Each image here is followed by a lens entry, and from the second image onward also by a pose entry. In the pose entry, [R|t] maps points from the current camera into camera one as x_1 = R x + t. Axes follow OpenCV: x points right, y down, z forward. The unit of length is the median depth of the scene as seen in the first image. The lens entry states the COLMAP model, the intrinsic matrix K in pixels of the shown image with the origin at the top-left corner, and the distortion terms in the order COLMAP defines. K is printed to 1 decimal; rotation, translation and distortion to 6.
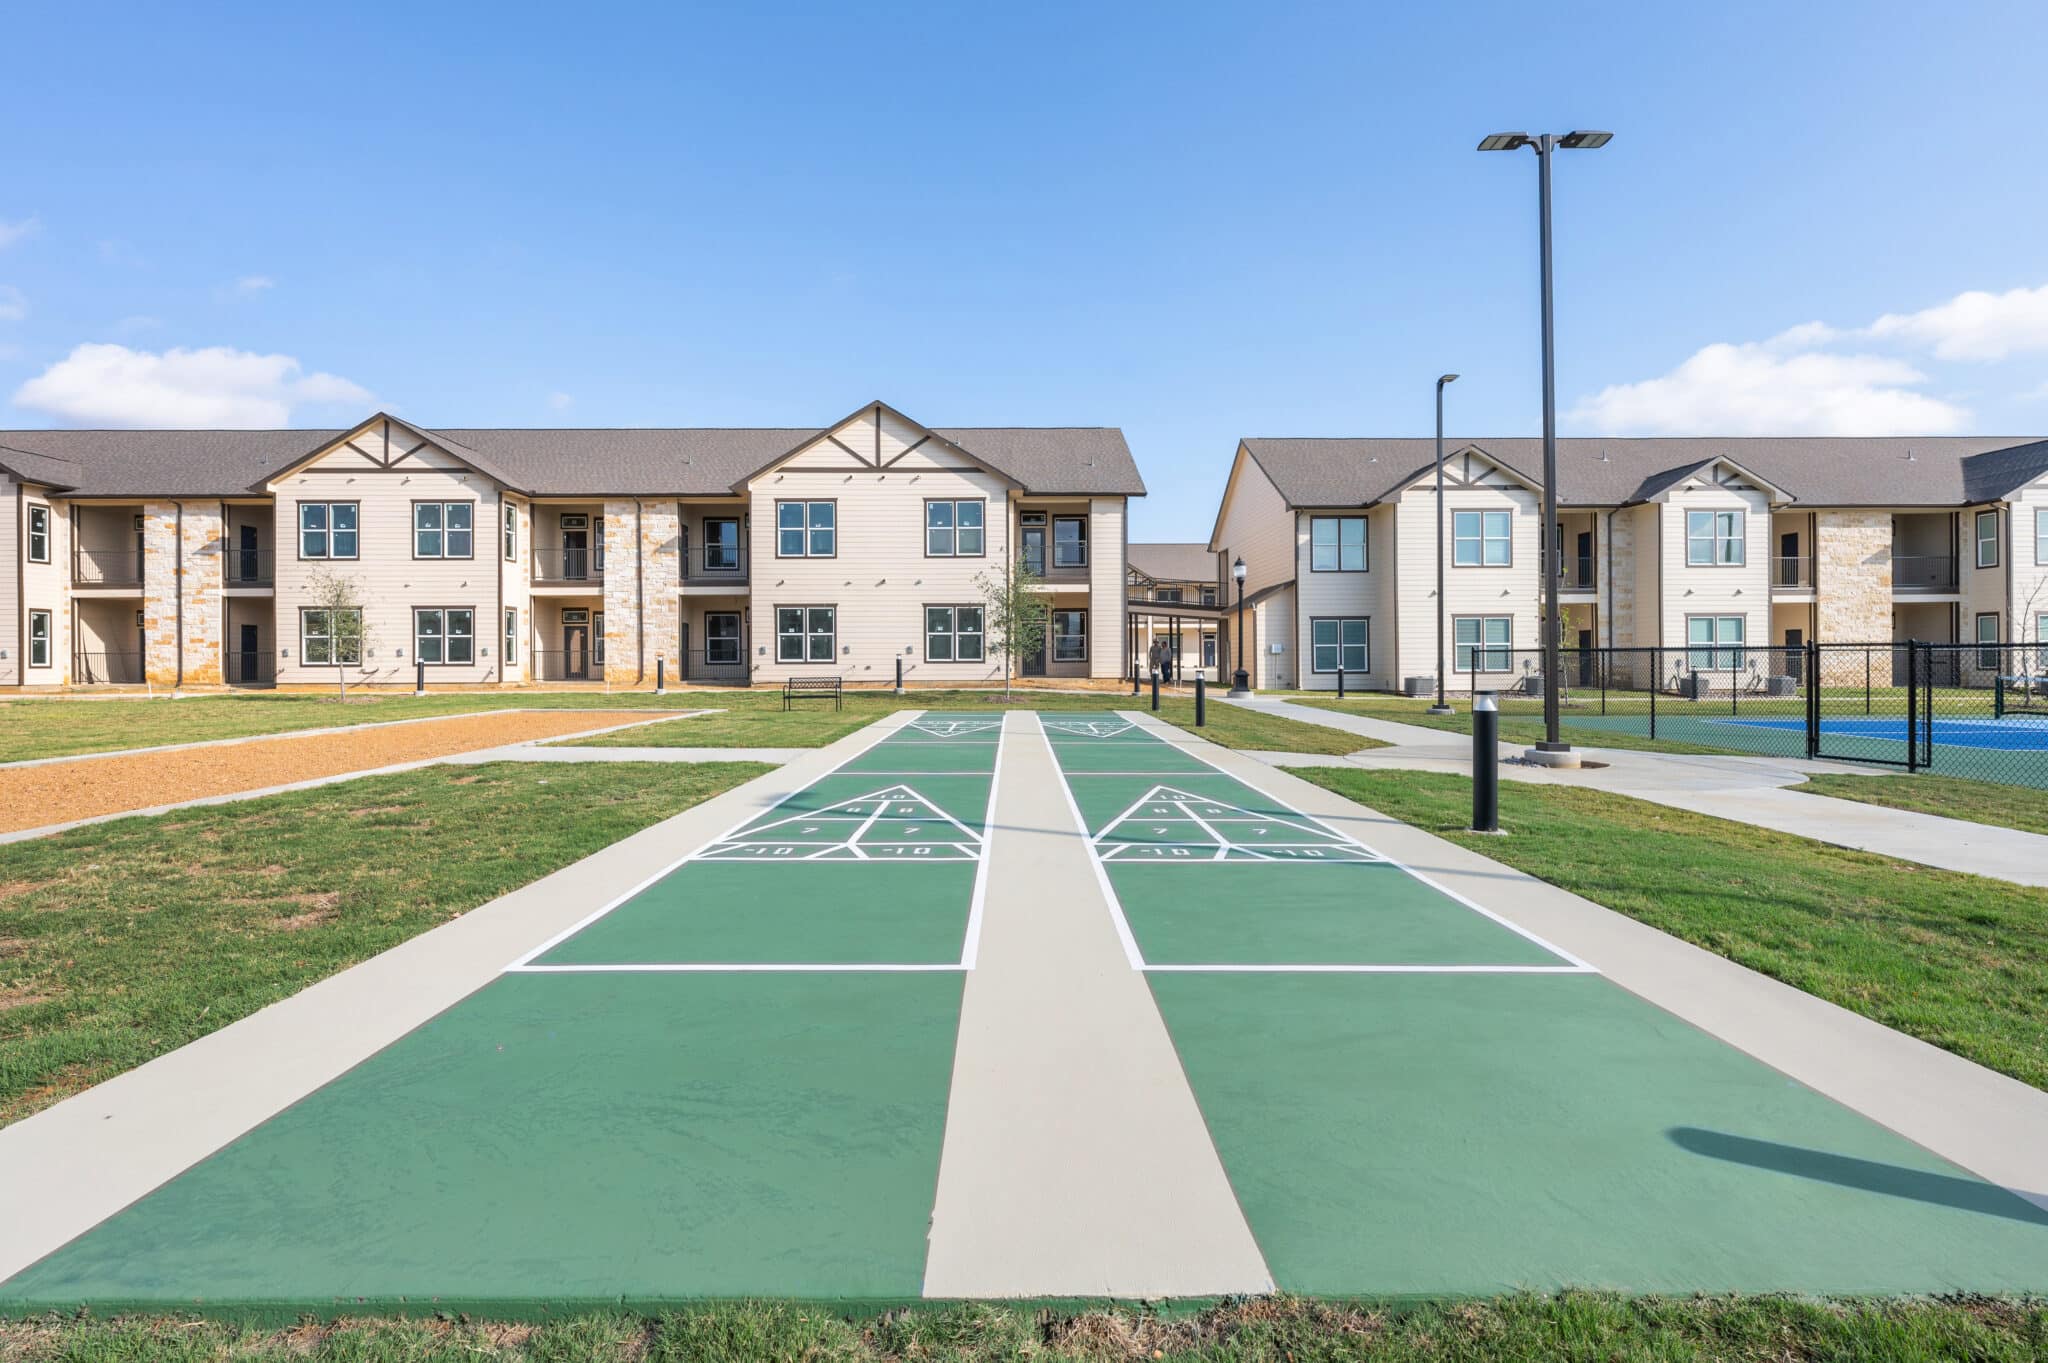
lens RADIAL K [[944.0, 0, 1040.9], [0, 944.0, 659.6], [0, 0, 1]] dist [0.016547, -0.000124]
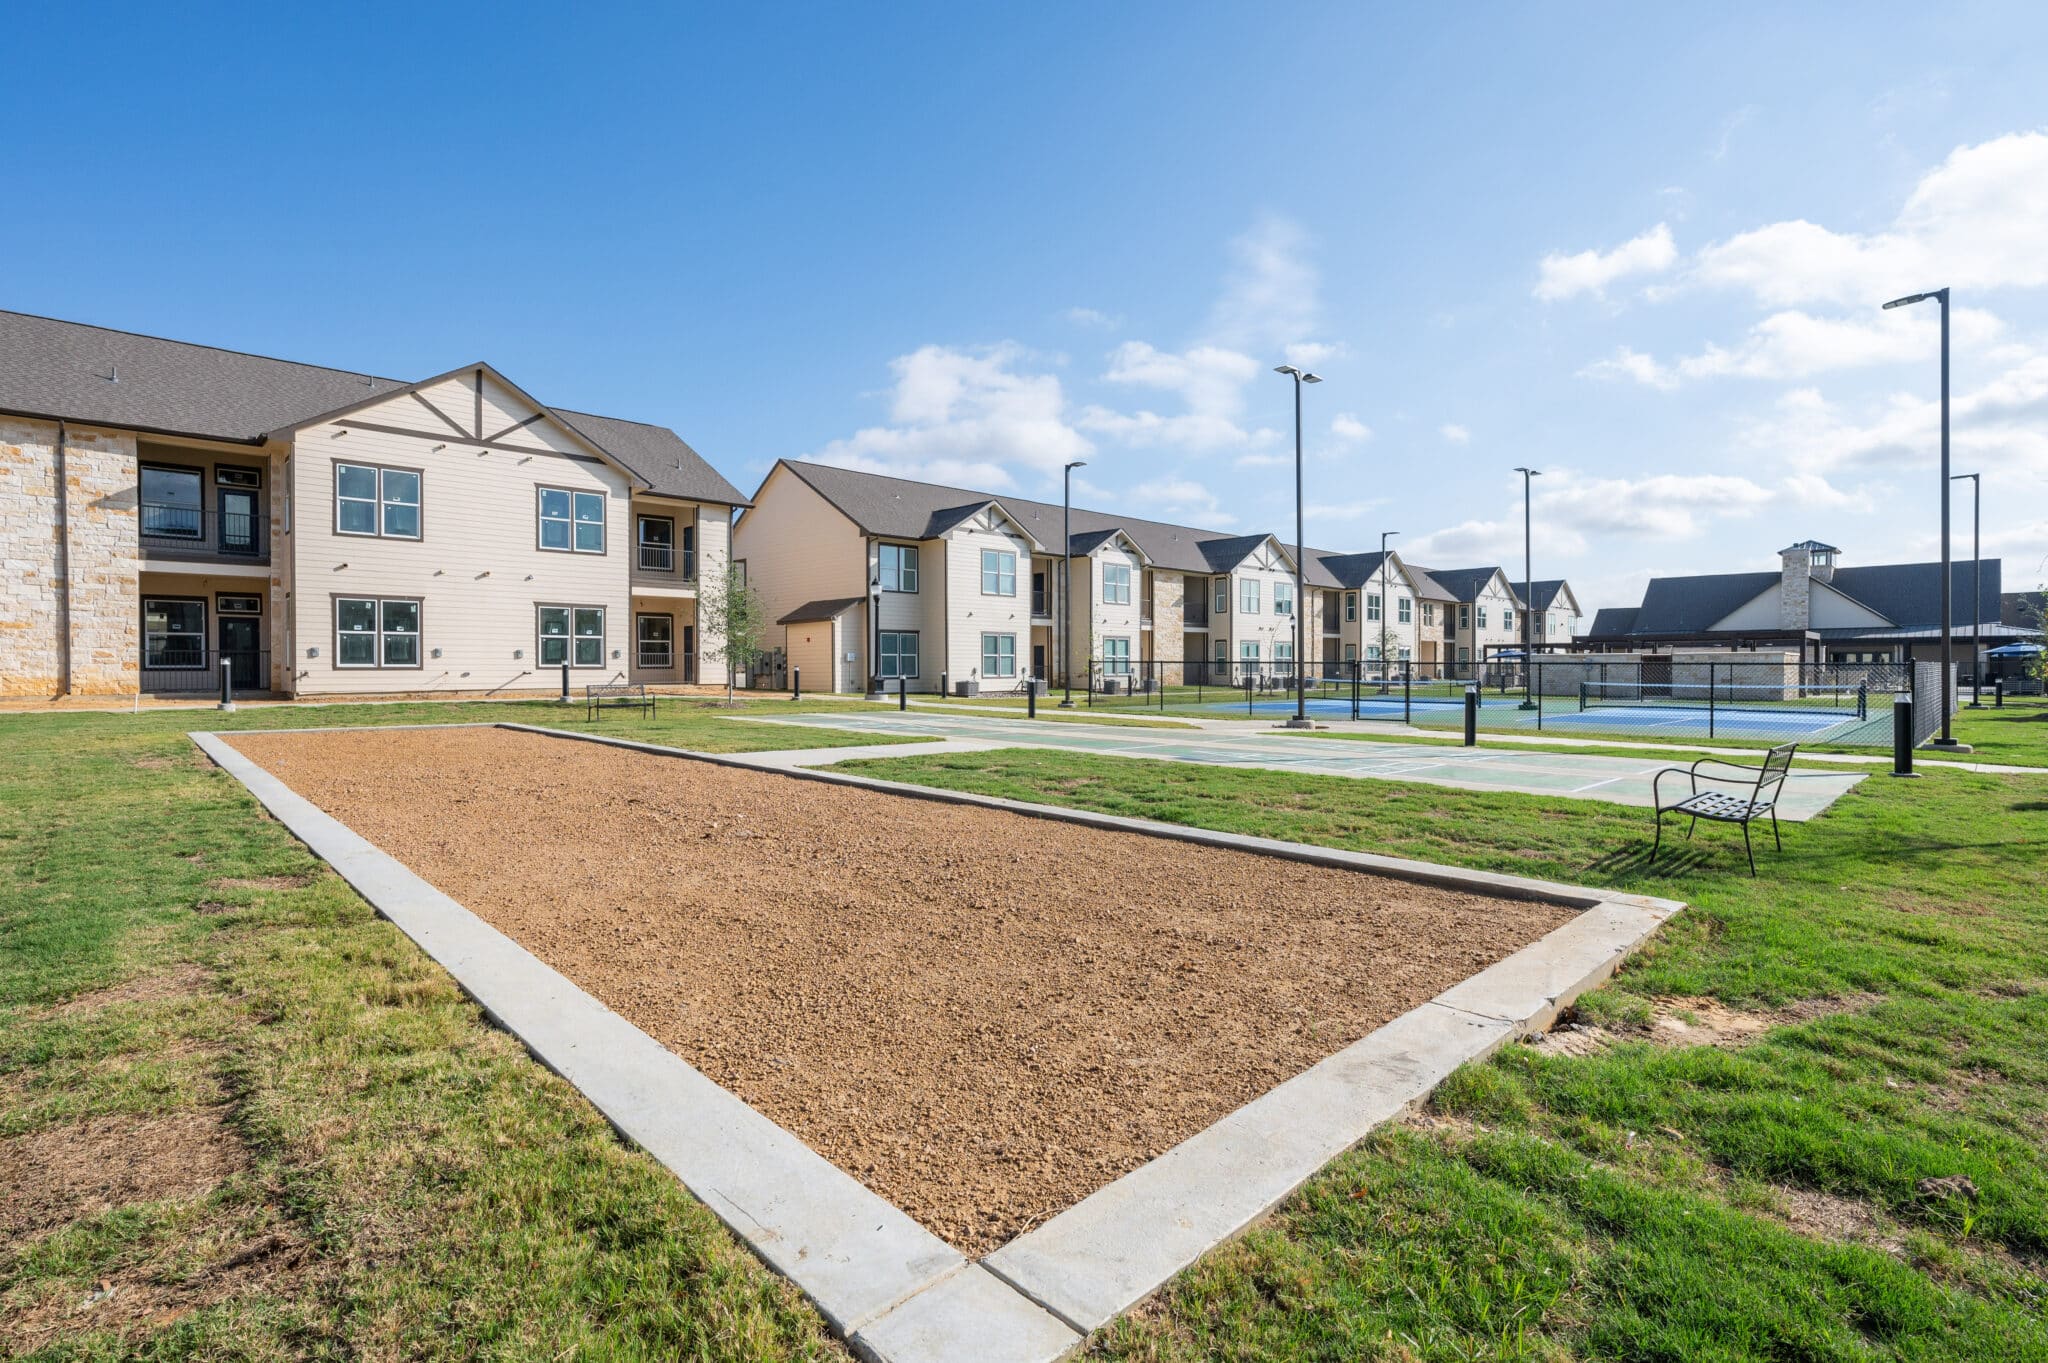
lens RADIAL K [[944.0, 0, 1072.0], [0, 944.0, 676.8], [0, 0, 1]] dist [0.016547, -0.000124]
pose [[0.724080, -0.002674, 0.689711, -0.344061], [-0.004204, 0.999957, 0.008291, 0.001230], [-0.689704, -0.008903, 0.724037, 0.004740]]
